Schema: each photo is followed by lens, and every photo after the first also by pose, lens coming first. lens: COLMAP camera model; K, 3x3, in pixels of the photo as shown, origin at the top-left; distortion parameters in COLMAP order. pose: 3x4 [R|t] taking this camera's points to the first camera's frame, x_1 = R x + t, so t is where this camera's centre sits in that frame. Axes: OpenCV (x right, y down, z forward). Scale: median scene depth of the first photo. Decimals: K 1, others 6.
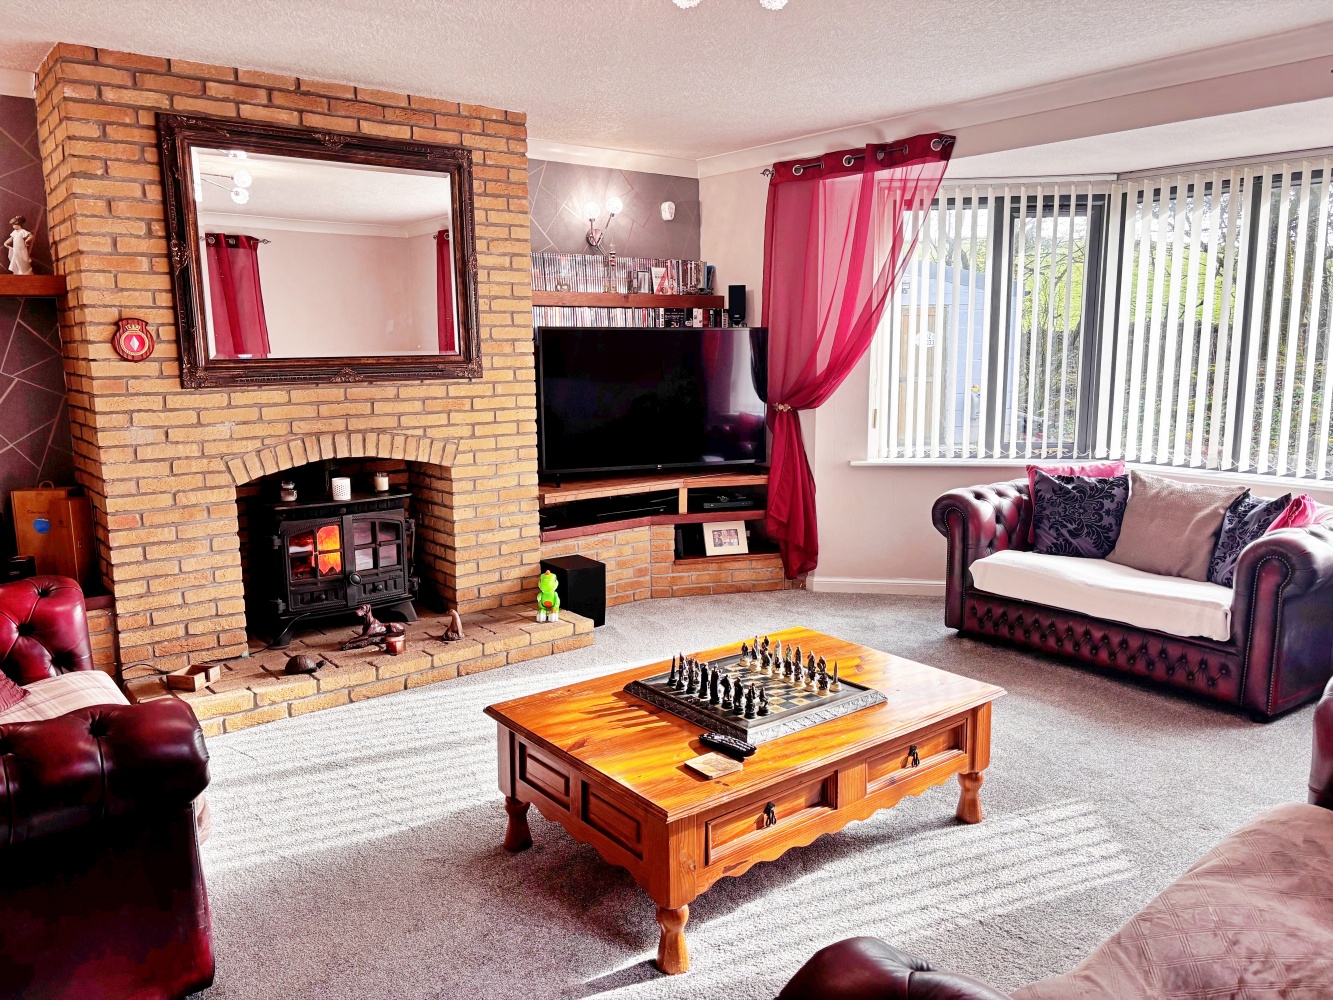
lens RADIAL K [[999.0, 0, 664.6], [0, 999.0, 498.7], [0, 0, 1]] dist [0.059187, -0.049460]
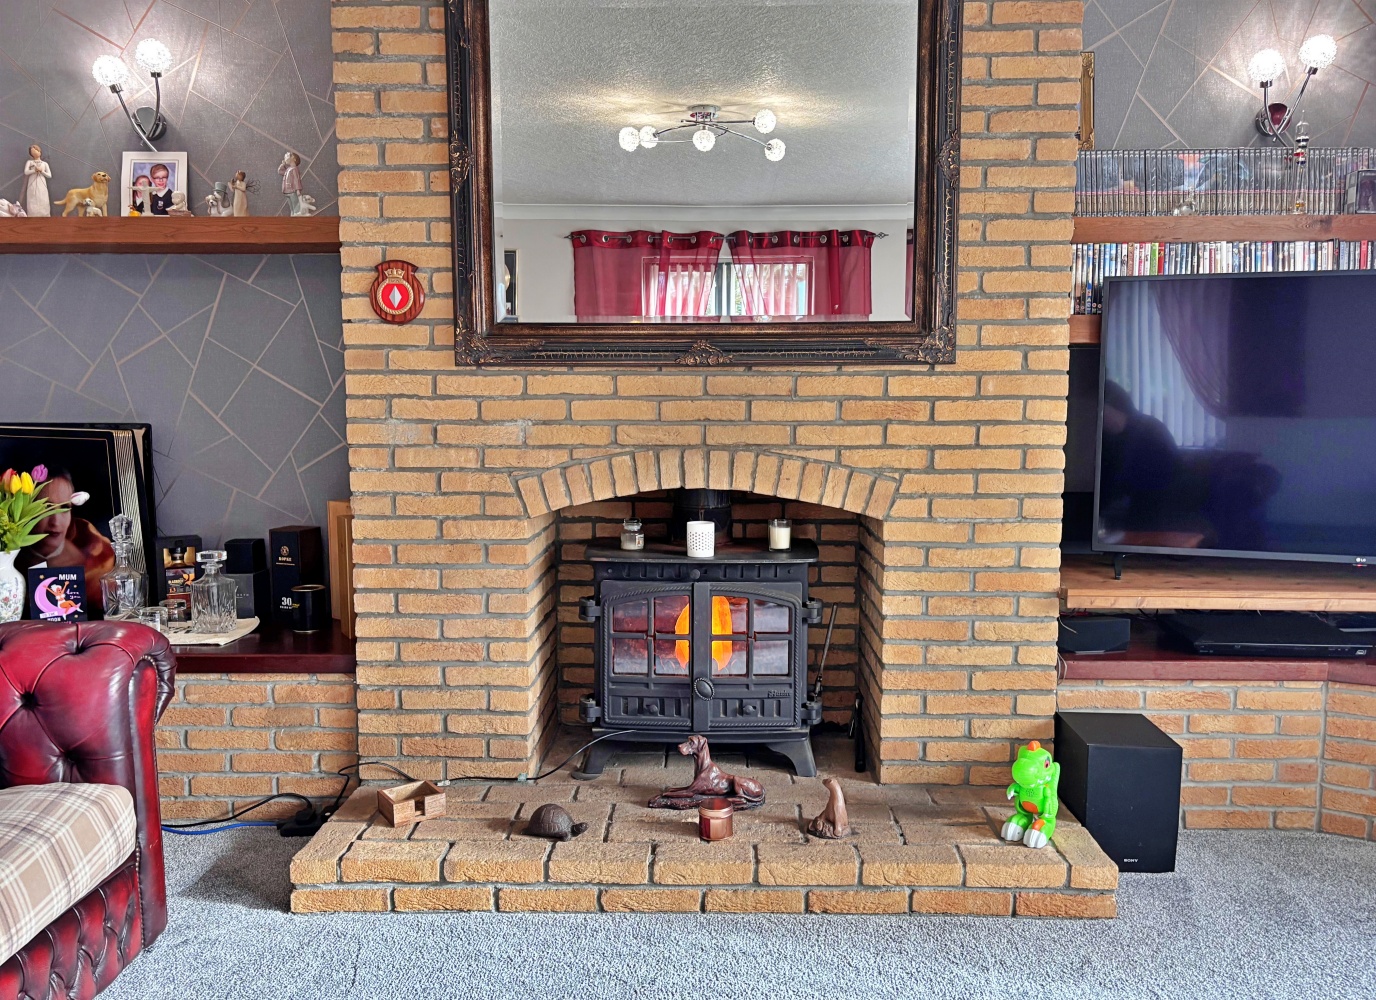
lens RADIAL K [[1064.6, 0, 694.3], [0, 1064.6, 500.6], [0, 0, 1]] dist [0.047191, -0.040538]
pose [[0.776066, 0.073934, -0.626303, 0.080571], [-0.108088, 0.994003, -0.016595, -0.021528], [0.621320, 0.080575, 0.779403, 0.470847]]
